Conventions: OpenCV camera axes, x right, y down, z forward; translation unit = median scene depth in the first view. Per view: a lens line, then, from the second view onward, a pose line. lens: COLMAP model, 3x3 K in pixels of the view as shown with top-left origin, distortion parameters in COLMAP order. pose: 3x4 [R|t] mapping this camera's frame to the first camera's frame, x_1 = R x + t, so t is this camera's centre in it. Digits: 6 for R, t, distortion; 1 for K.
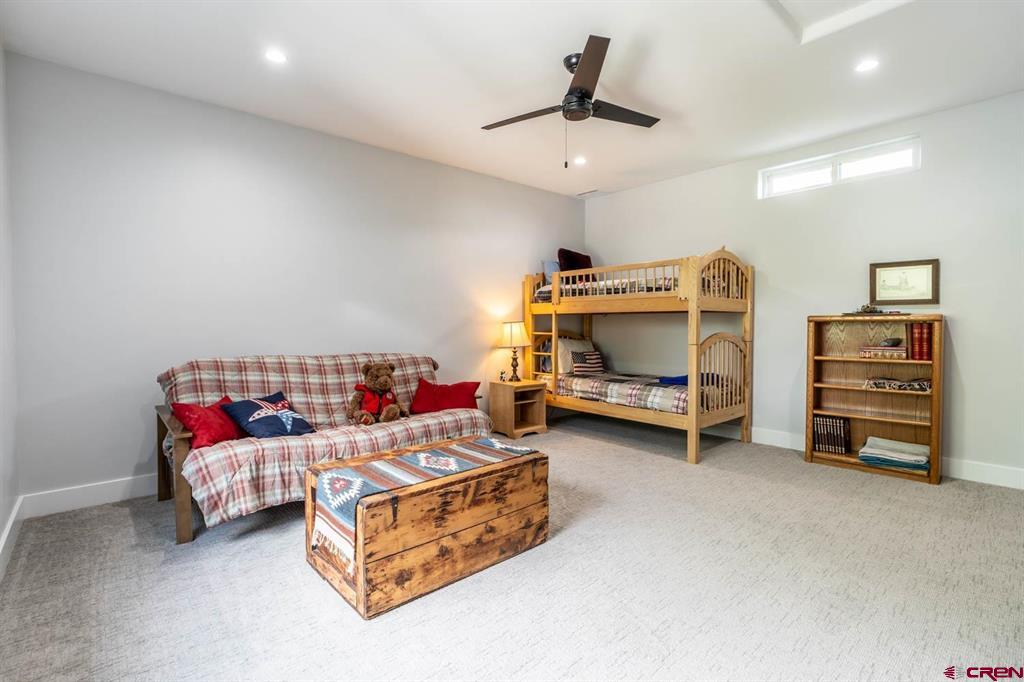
lens RADIAL K [[469.4, 0, 512.5], [0, 469.4, 328.8], [0, 0, 1]] dist [0.000099, 0.000053]
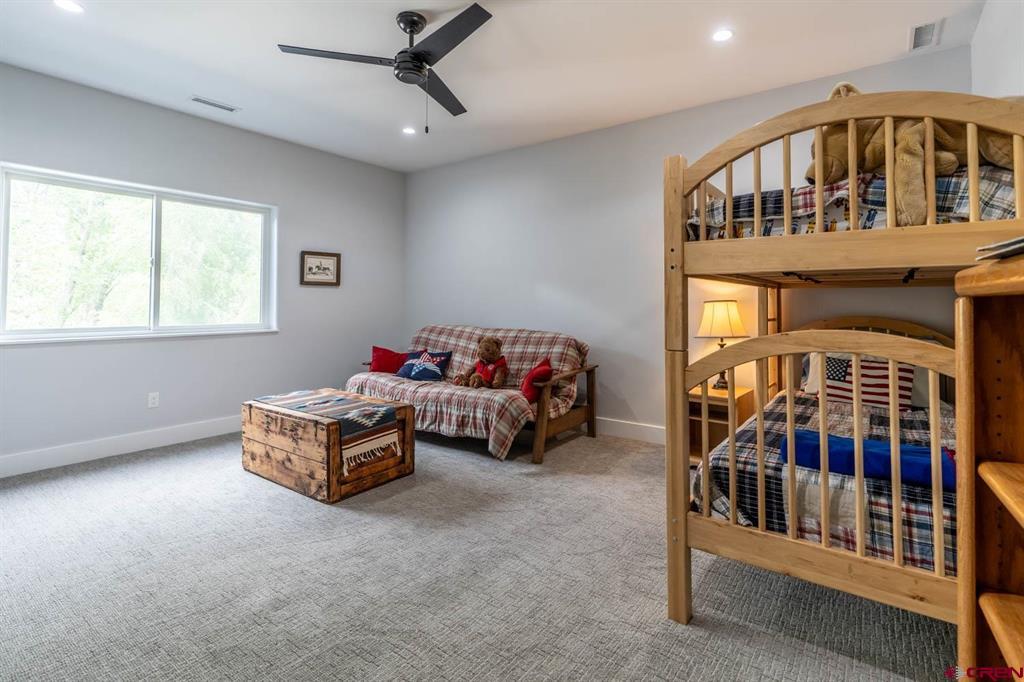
lens RADIAL K [[449.9, 0, 513.6], [0, 449.9, 286.7], [0, 0, 1]] dist [-0.000044, -0.000018]
pose [[0.256285, -0.031465, -0.966089, 1.251884], [-0.013894, 0.999247, -0.036231, -0.016781], [0.966501, 0.022708, 0.255655, 1.186568]]
